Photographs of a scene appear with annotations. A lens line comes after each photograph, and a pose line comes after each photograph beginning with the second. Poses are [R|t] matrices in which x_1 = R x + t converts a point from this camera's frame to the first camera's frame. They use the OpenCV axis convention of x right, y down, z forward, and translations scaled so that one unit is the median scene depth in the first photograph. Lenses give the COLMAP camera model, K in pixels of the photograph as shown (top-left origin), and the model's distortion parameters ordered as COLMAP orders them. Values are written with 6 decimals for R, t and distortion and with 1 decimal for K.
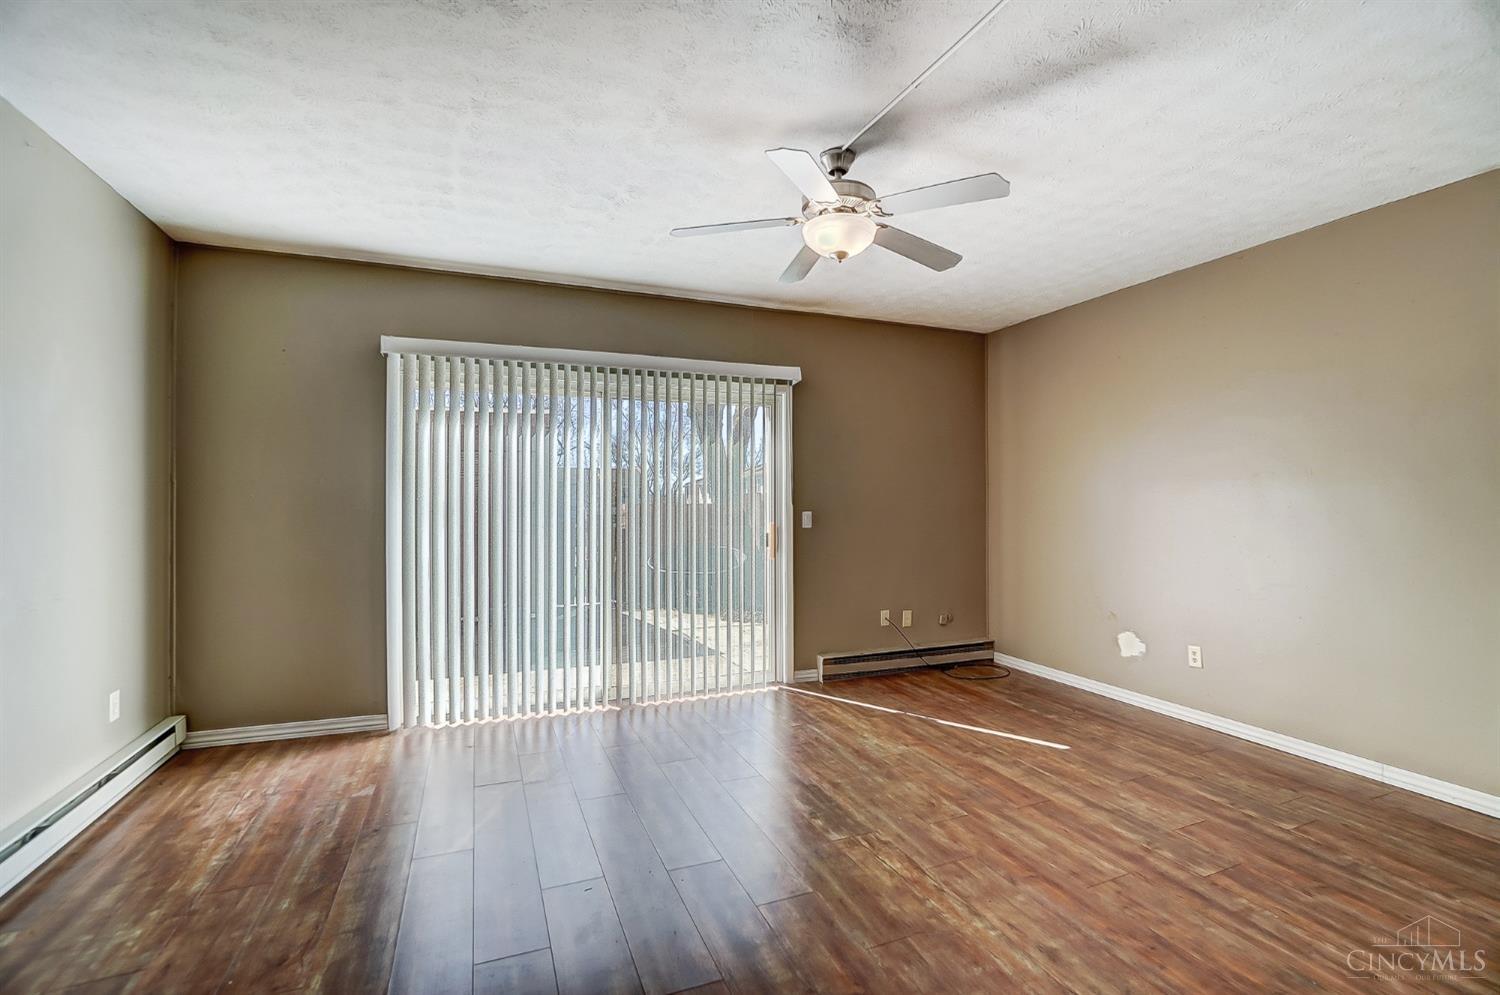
lens RADIAL K [[663.6, 0, 749.2], [0, 663.6, 496.5], [0, 0, 1]] dist [-0.063660, 0.023409]
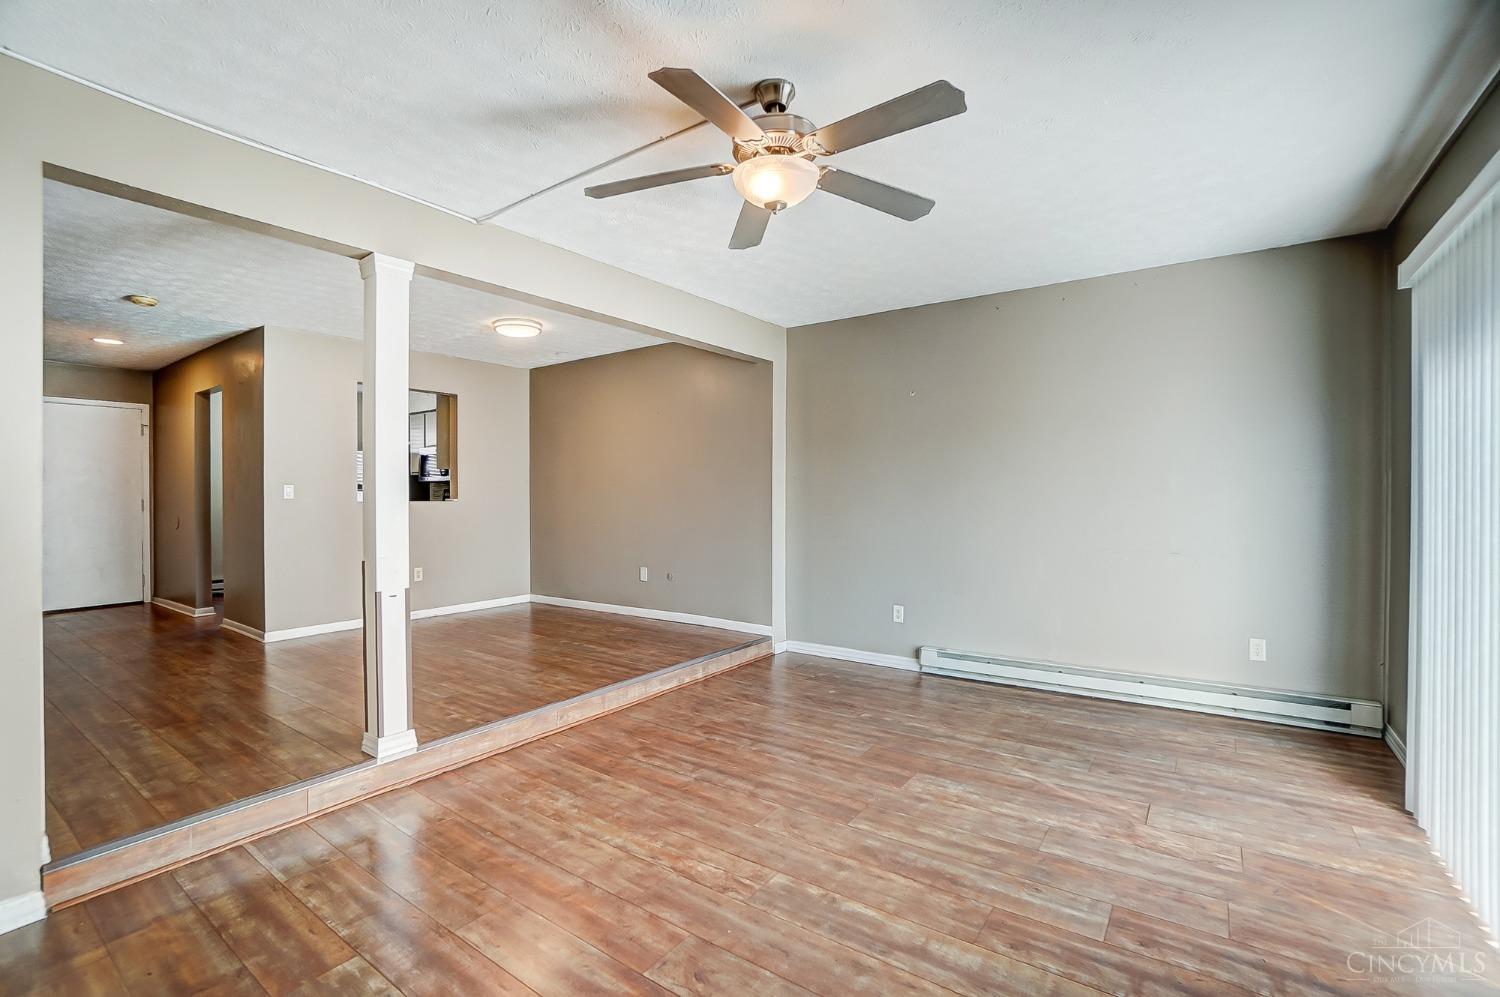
lens RADIAL K [[665.6, 0, 751.4], [0, 665.6, 496.1], [0, 0, 1]] dist [-0.065254, 0.024093]
pose [[-0.846763, 0.008570, -0.531902, 0.450831], [0.009052, 0.999958, 0.001700, 0.004290], [0.531894, -0.003375, -0.846804, 1.239429]]
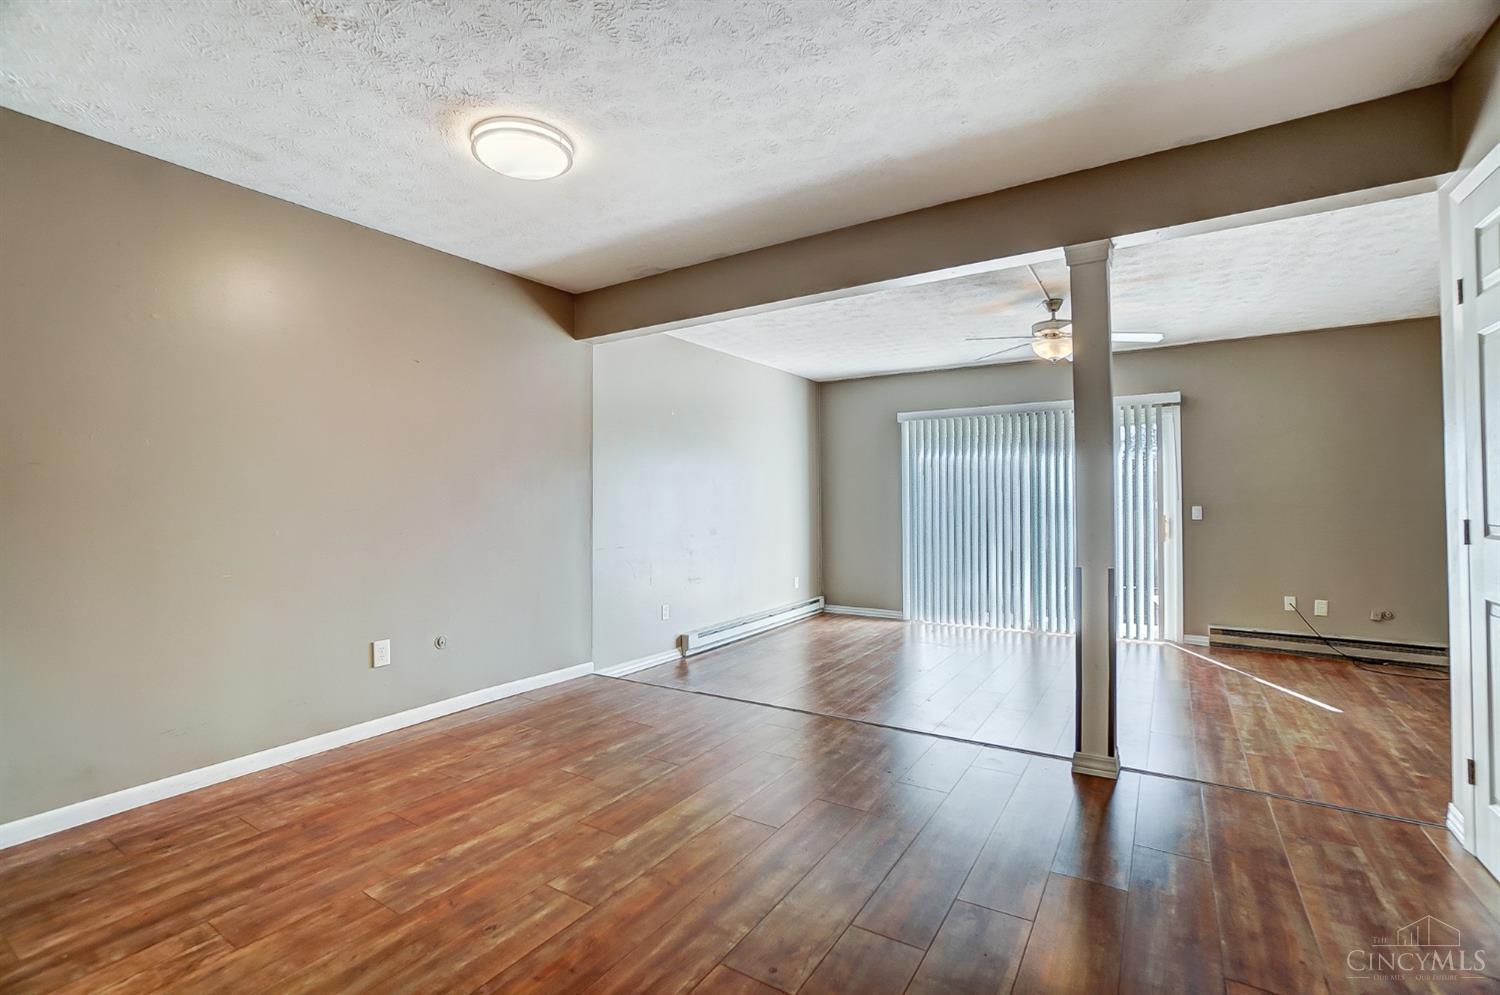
lens RADIAL K [[663.6, 0, 749.2], [0, 663.6, 496.5], [0, 0, 1]] dist [-0.063660, 0.023409]
pose [[0.568670, -0.006990, -0.822536, 0.806041], [0.009732, 0.999951, -0.001770, -0.002067], [0.822508, -0.006998, 0.568710, -0.486418]]
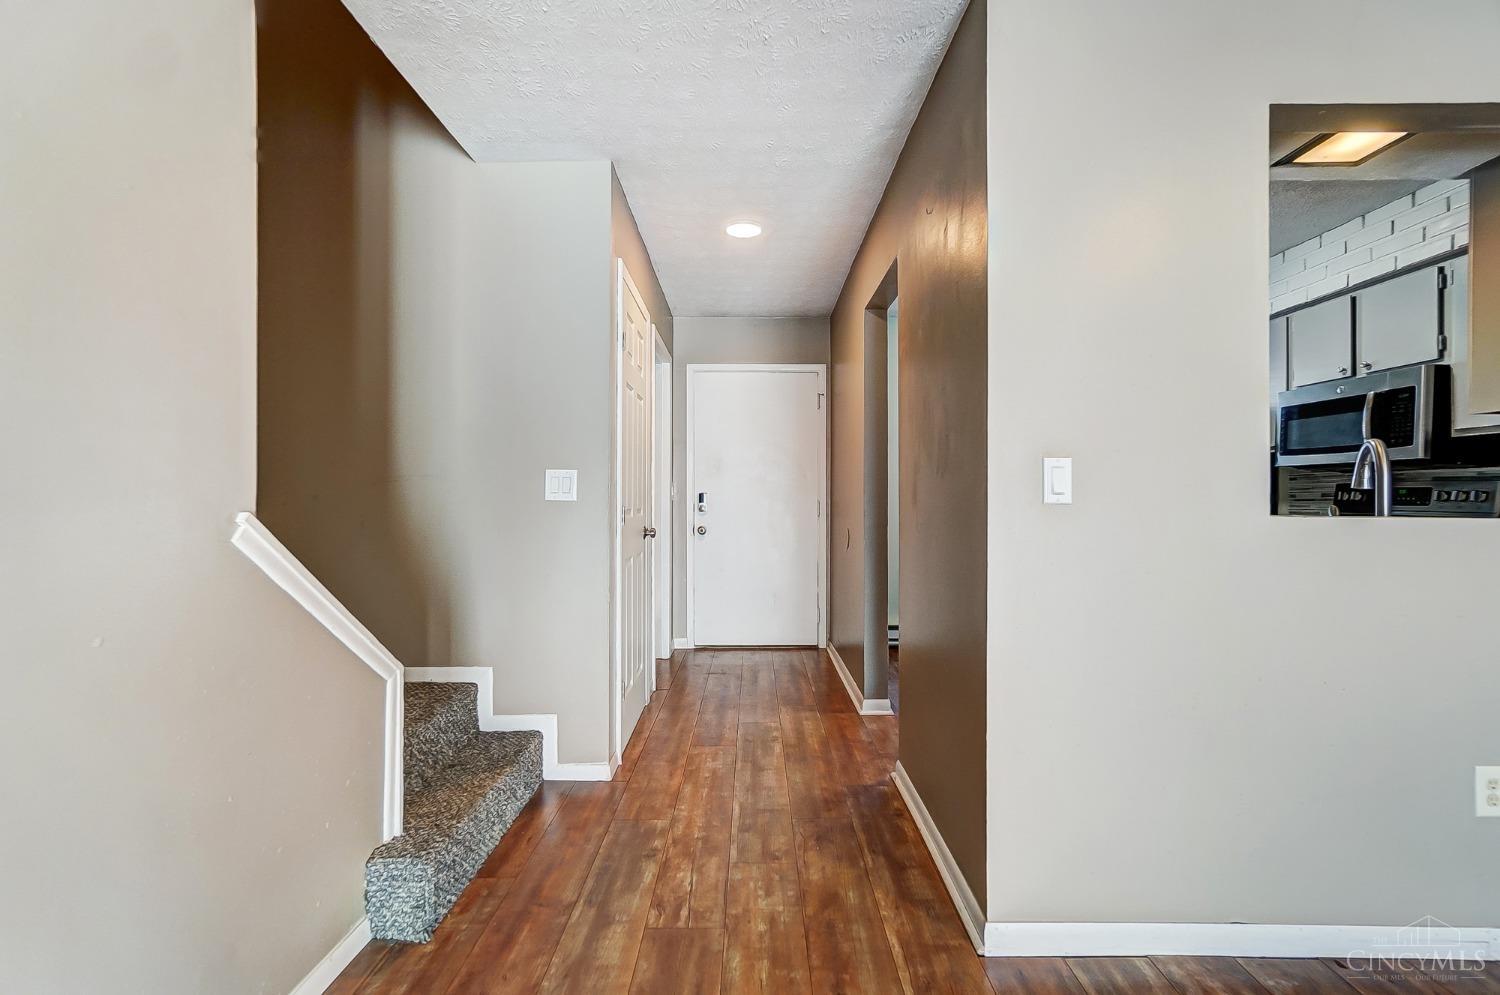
lens RADIAL K [[651.7, 0, 753.9], [0, 651.7, 492.1], [0, 0, 1]] dist [-0.013018, 0.014090]
pose [[-0.923827, 0.001623, 0.382806, 0.581495], [-0.003275, 0.999921, -0.012142, 0.001221], [-0.382796, -0.012471, -0.923749, -0.063990]]
